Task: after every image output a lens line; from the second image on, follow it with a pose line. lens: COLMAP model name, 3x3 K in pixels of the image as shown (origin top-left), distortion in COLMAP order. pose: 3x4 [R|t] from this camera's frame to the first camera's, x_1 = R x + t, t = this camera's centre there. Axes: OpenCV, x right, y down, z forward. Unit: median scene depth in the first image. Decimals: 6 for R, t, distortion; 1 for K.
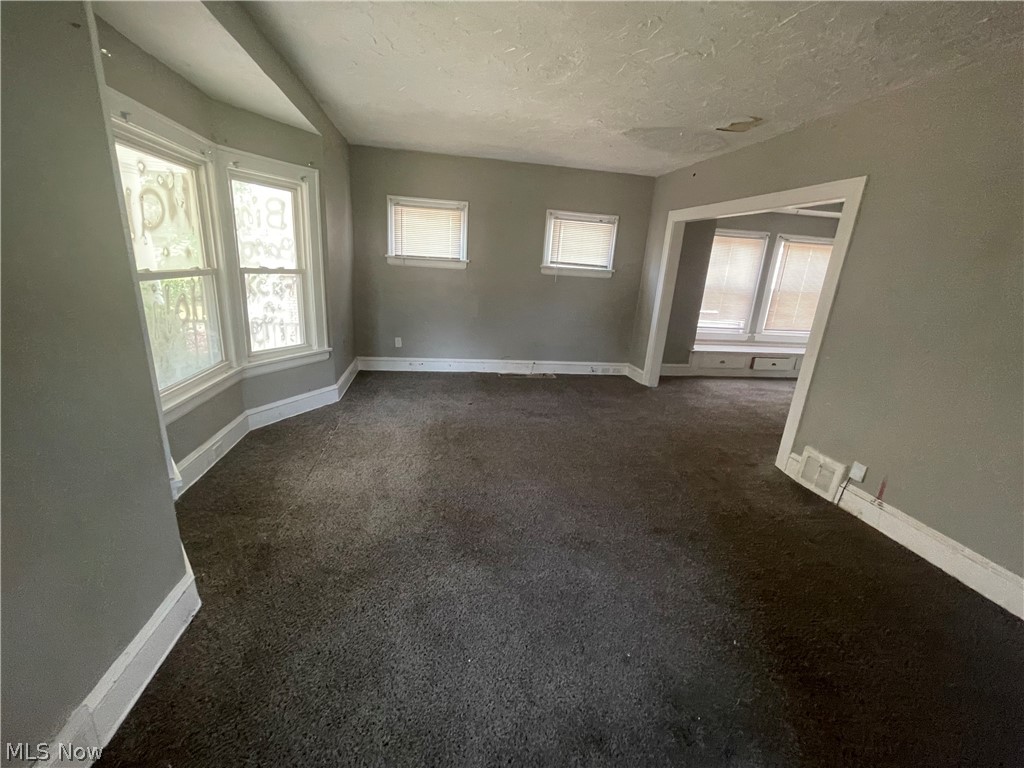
lens RADIAL K [[411.6, 0, 512.0], [0, 411.6, 384.0], [0, 0, 1]] dist [-0.012203, 0.005812]
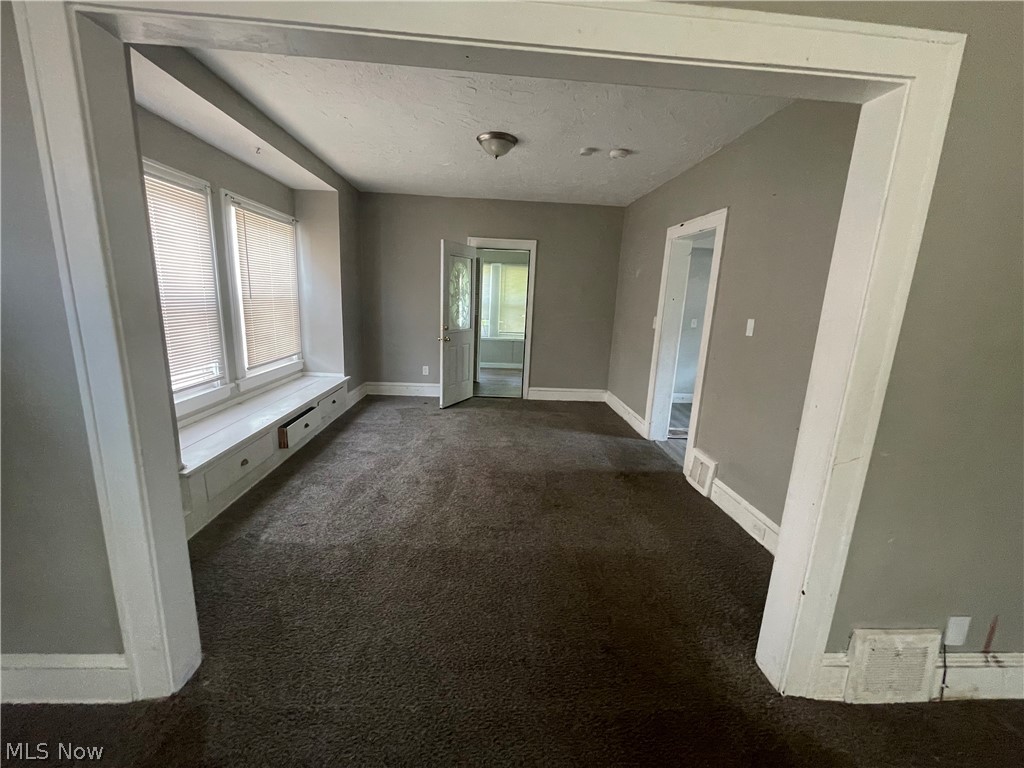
lens RADIAL K [[411.6, 0, 512.0], [0, 411.6, 384.0], [0, 0, 1]] dist [-0.012203, 0.005812]
pose [[0.118176, -0.261085, 0.958055, 0.250672], [0.239822, 0.943759, 0.227607, -0.306383], [-0.963597, 0.202865, 0.174143, 1.129657]]
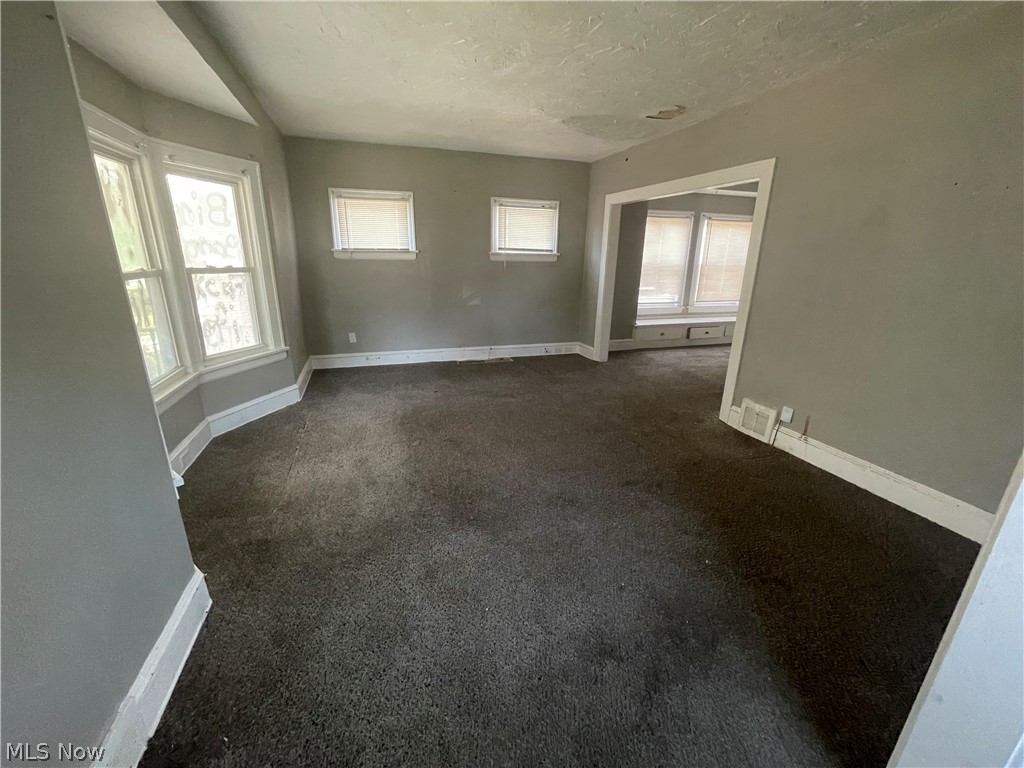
lens RADIAL K [[411.6, 0, 512.0], [0, 411.6, 384.0], [0, 0, 1]] dist [-0.012203, 0.005812]
pose [[0.987453, -0.090090, 0.129694, -0.056614], [0.087092, 0.995789, 0.028620, 0.020915], [-0.131726, -0.016965, 0.991141, -0.041816]]
